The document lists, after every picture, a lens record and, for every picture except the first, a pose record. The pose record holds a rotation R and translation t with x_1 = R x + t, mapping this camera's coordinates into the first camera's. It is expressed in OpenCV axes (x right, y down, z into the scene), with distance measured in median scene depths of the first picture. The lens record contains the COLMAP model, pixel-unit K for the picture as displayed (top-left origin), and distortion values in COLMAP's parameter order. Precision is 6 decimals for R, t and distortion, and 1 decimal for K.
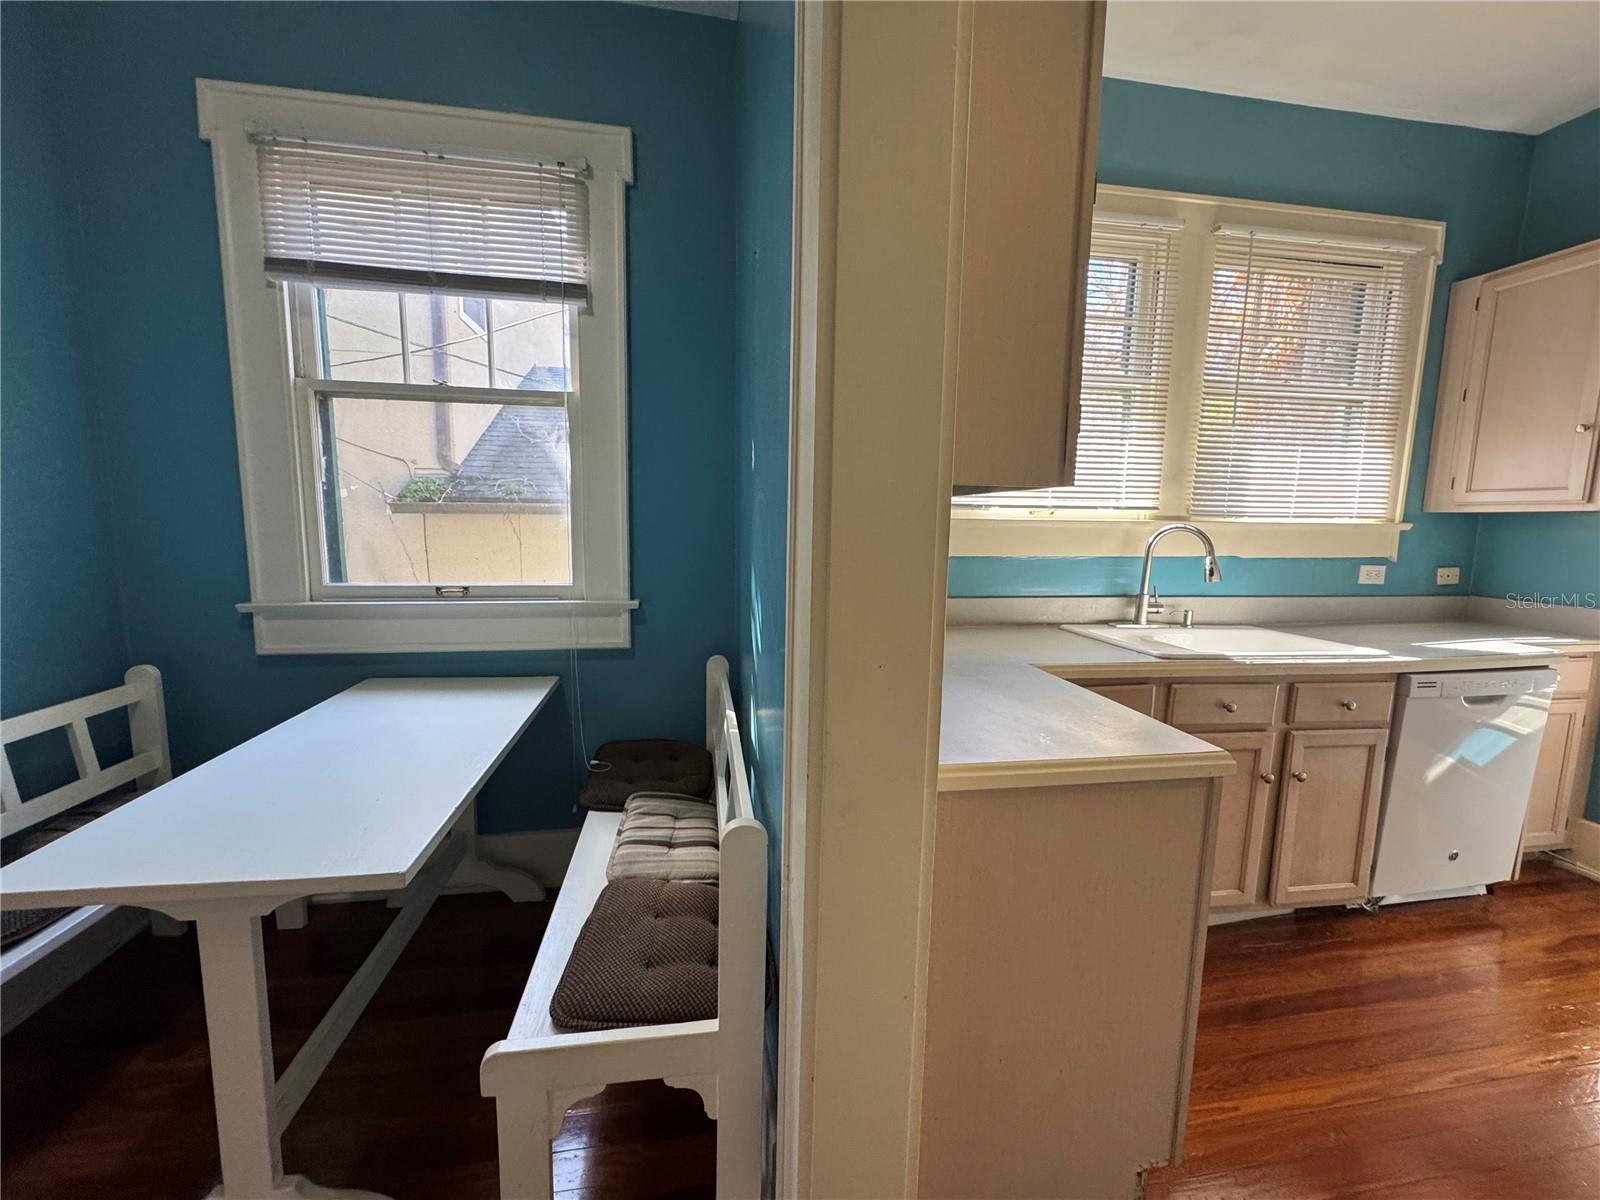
lens RADIAL K [[641.4, 0, 800.4], [0, 641.4, 599.0], [0, 0, 1]] dist [-0.001352, -0.000163]
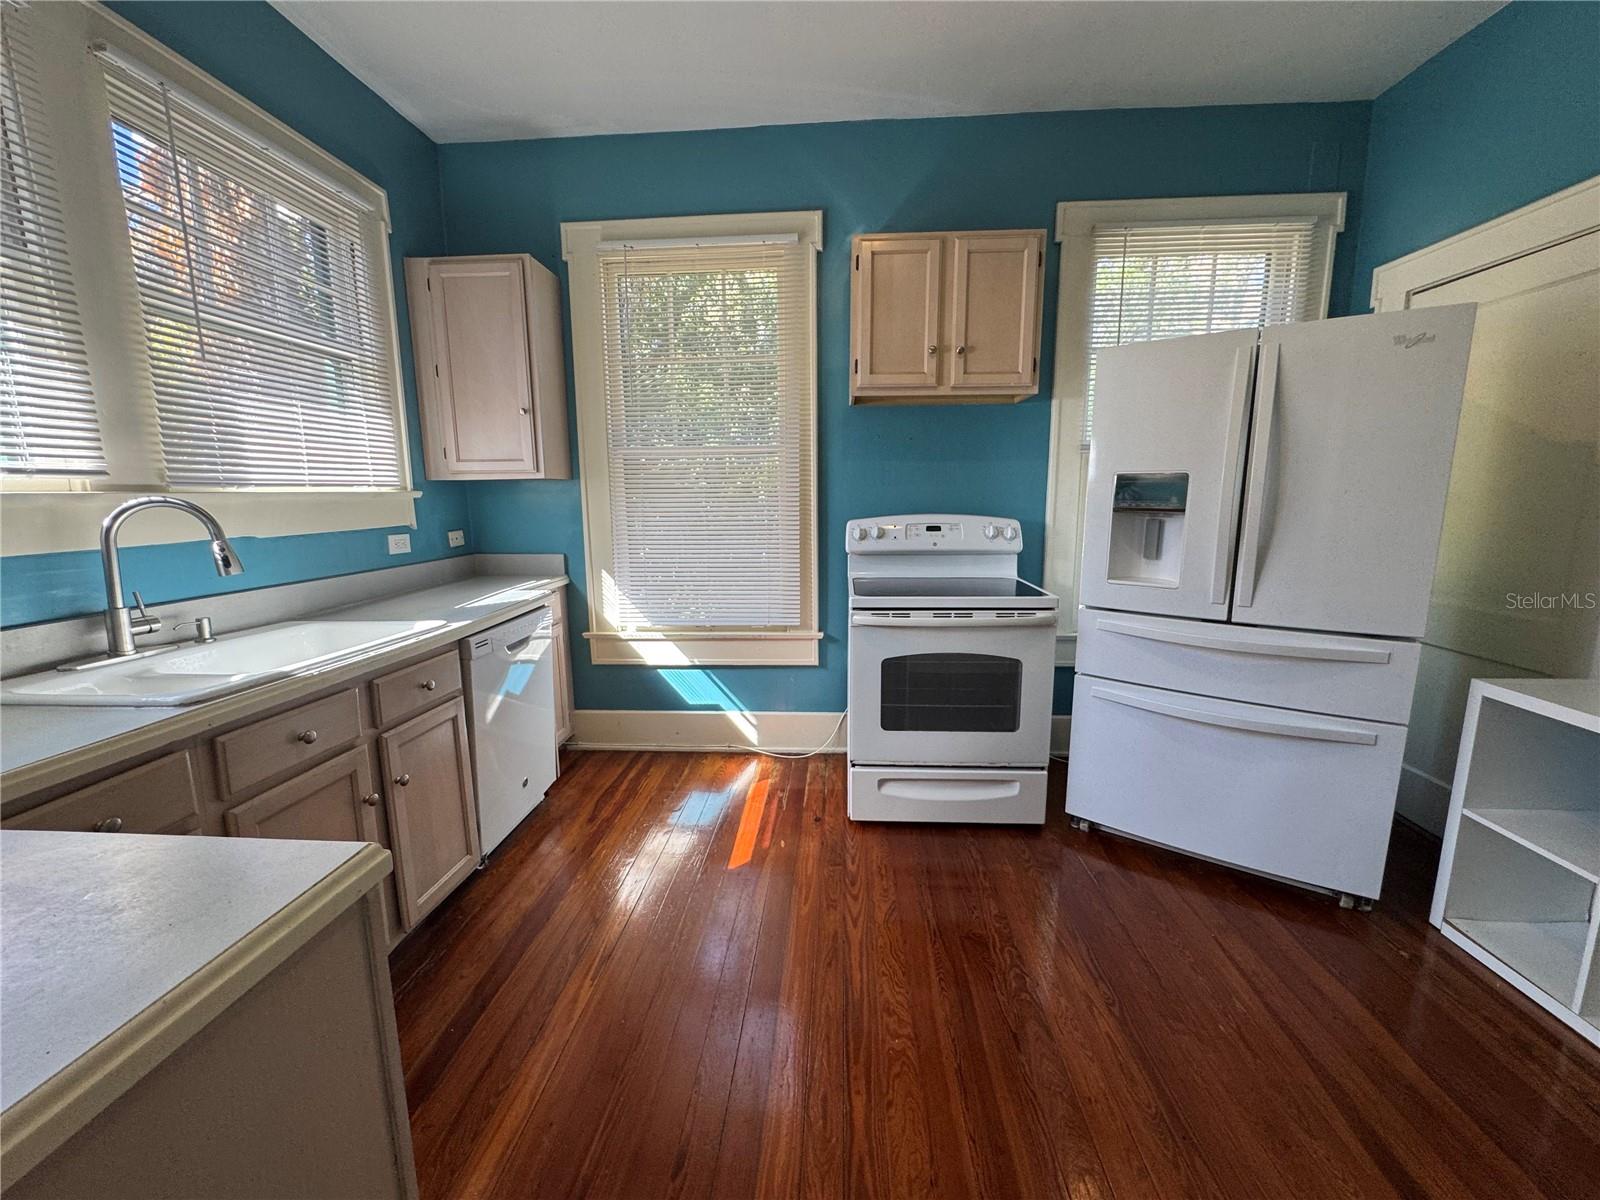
lens RADIAL K [[641.4, 0, 800.4], [0, 641.4, 599.0], [0, 0, 1]] dist [-0.001352, -0.000163]
pose [[0.235509, -0.174381, 0.956100, 0.088289], [0.132838, 0.980314, 0.146077, -0.019054], [-0.962751, 0.092604, 0.254037, 0.183005]]
